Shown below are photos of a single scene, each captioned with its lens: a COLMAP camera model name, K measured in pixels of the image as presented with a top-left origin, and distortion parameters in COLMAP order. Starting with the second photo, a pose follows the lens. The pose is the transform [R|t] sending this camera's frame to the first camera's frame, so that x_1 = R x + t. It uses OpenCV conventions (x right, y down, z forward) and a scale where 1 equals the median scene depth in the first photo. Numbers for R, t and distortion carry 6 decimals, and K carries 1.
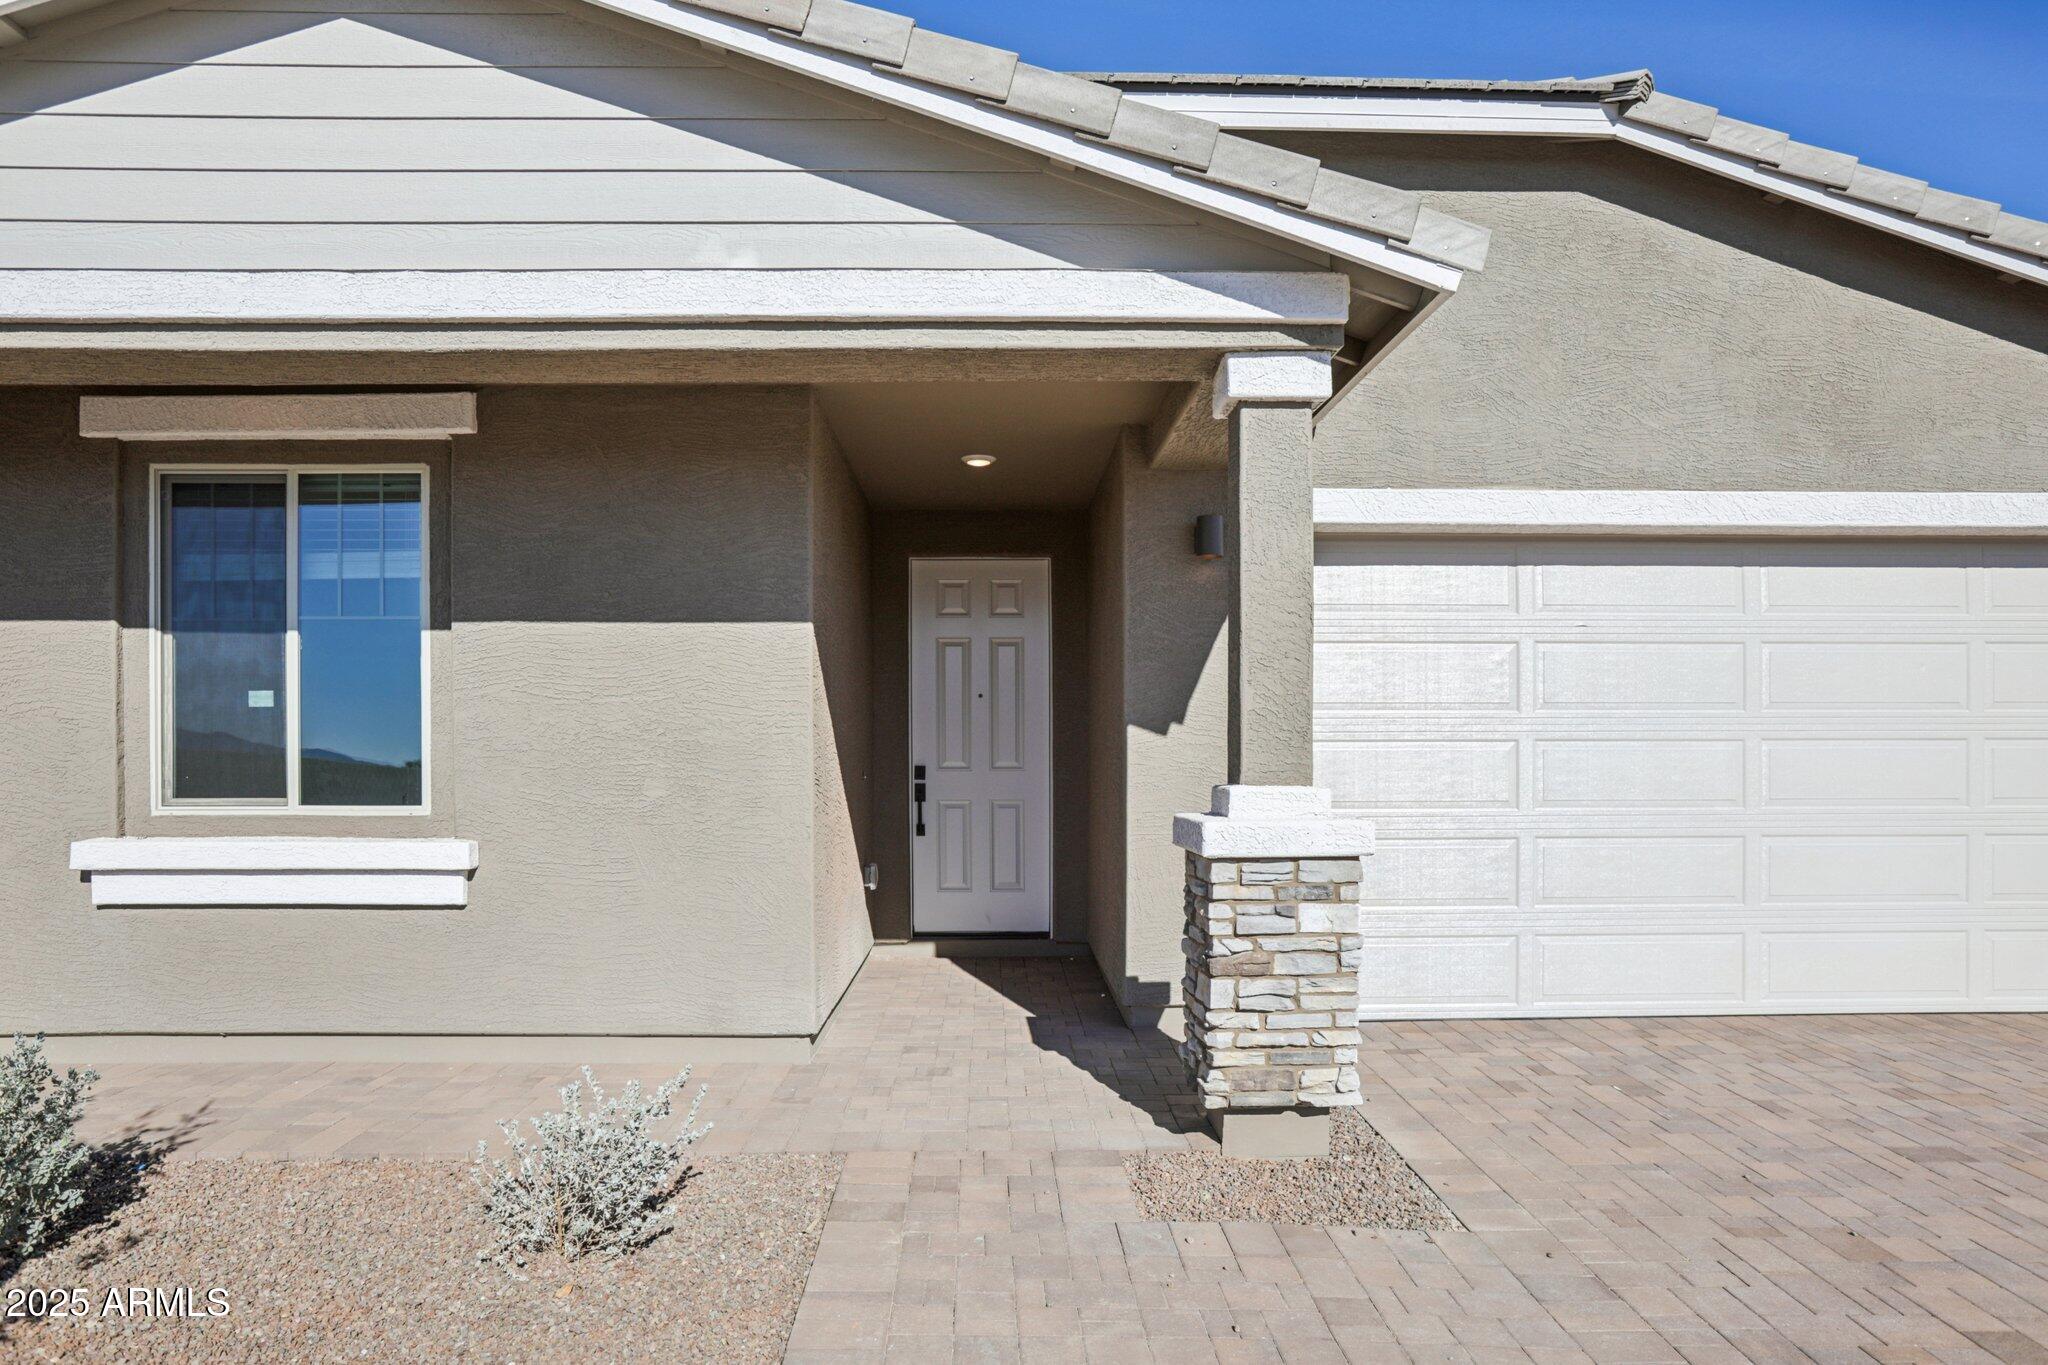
lens RADIAL K [[1277.8, 0, 1024.2], [0, 1277.8, 706.8], [0, 0, 1]] dist [-0.033957, 0.017883]
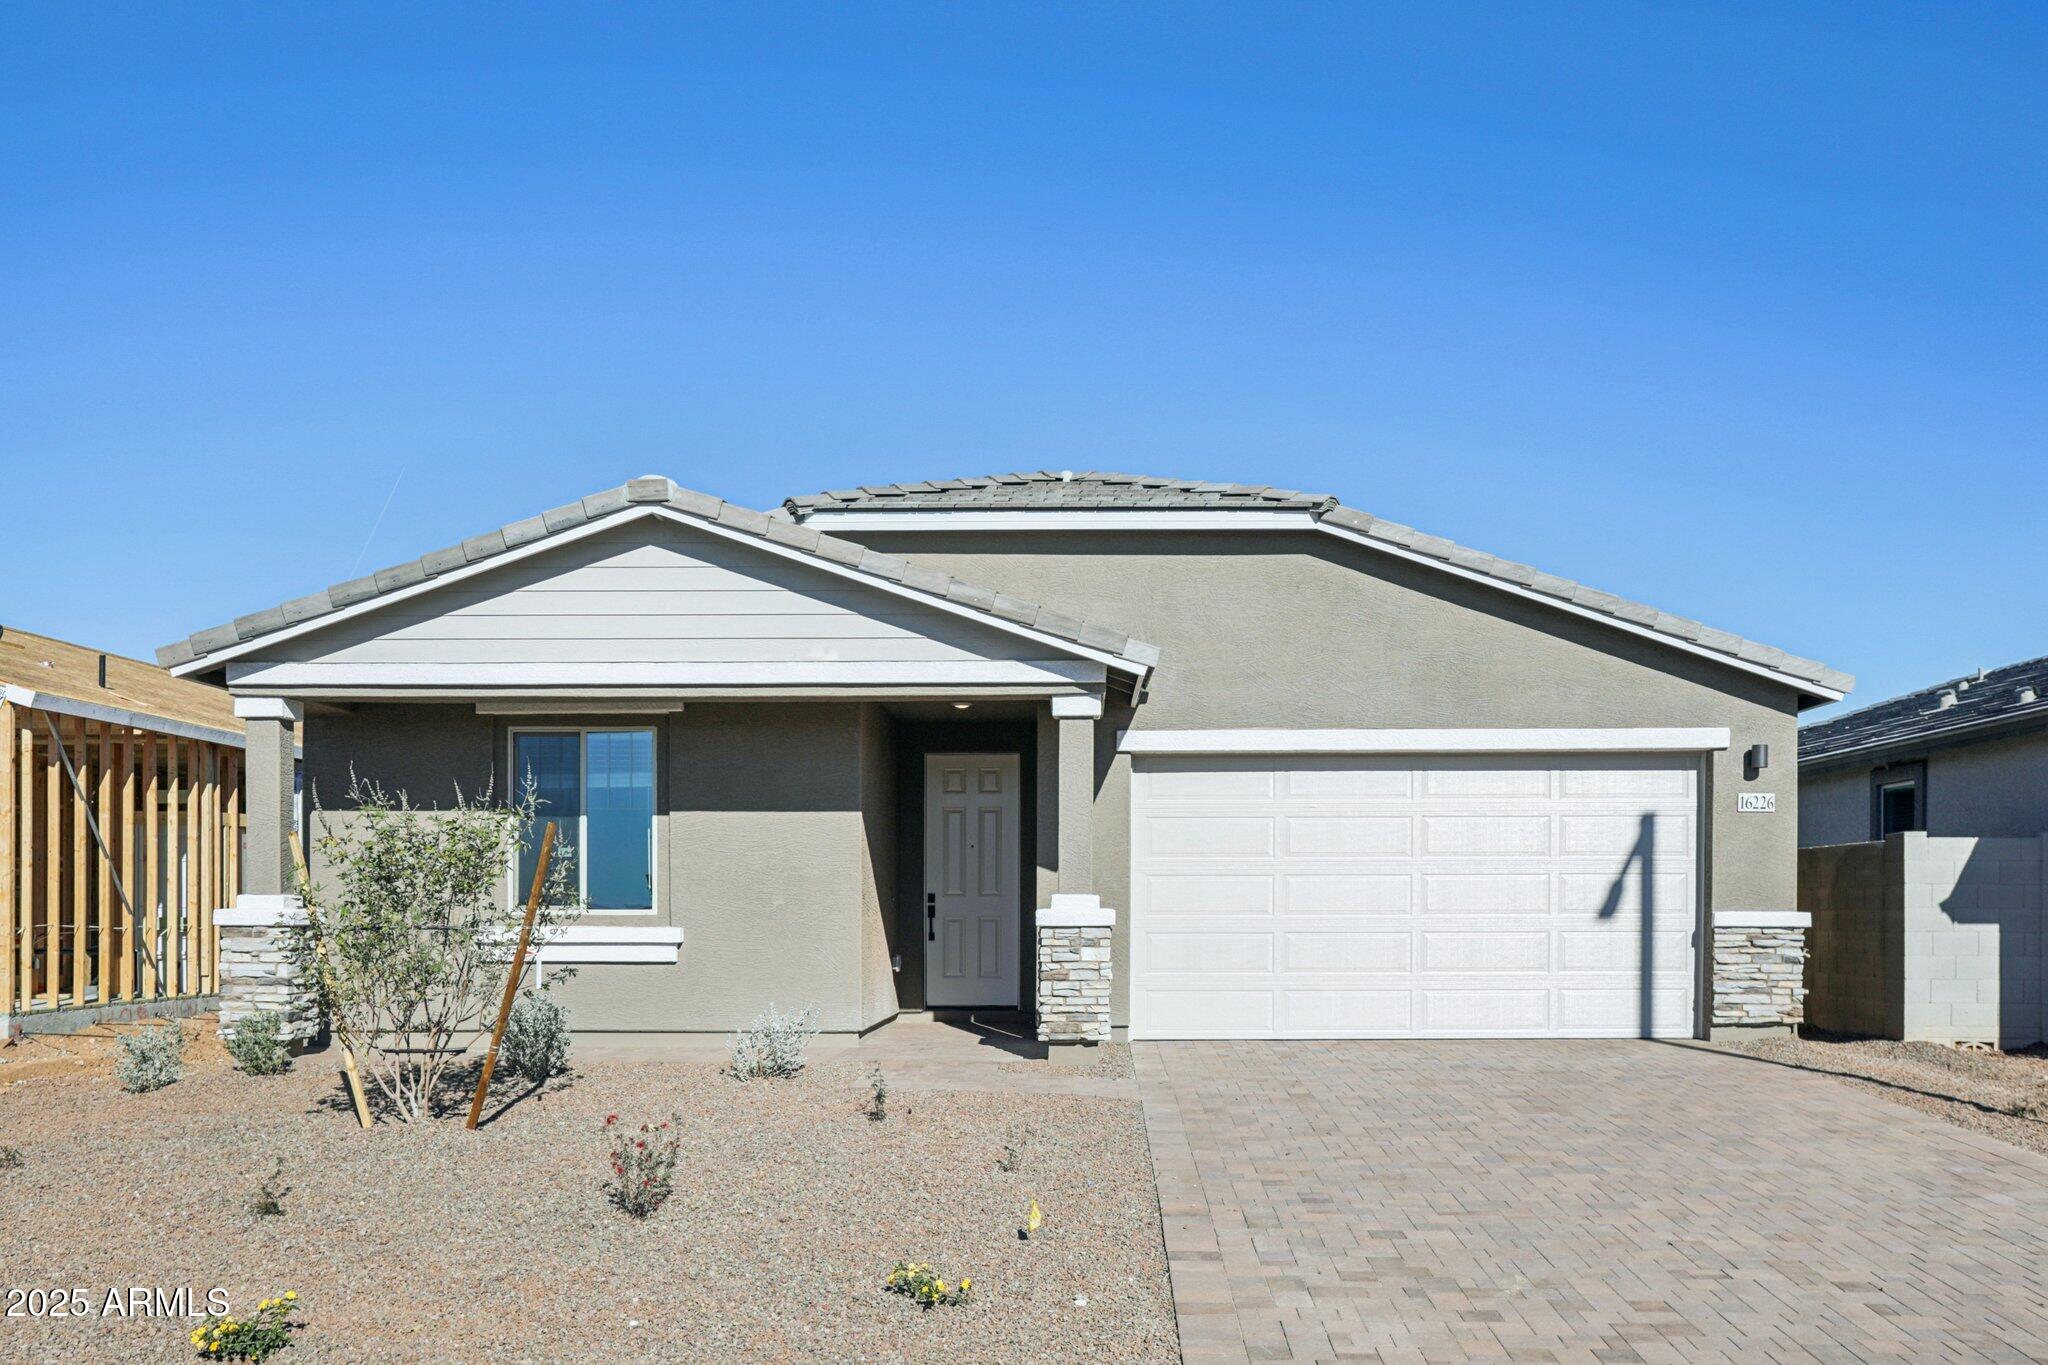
lens RADIAL K [[1771.5, 0, 1095.5], [0, 1771.5, 766.5], [0, 0, 1]] dist [-0.012964, 0.019394]
pose [[0.999600, -0.002227, -0.028208, 0.252664], [0.001071, 0.999160, -0.040955, -0.025251], [0.028276, 0.040908, 0.998763, -1.596494]]
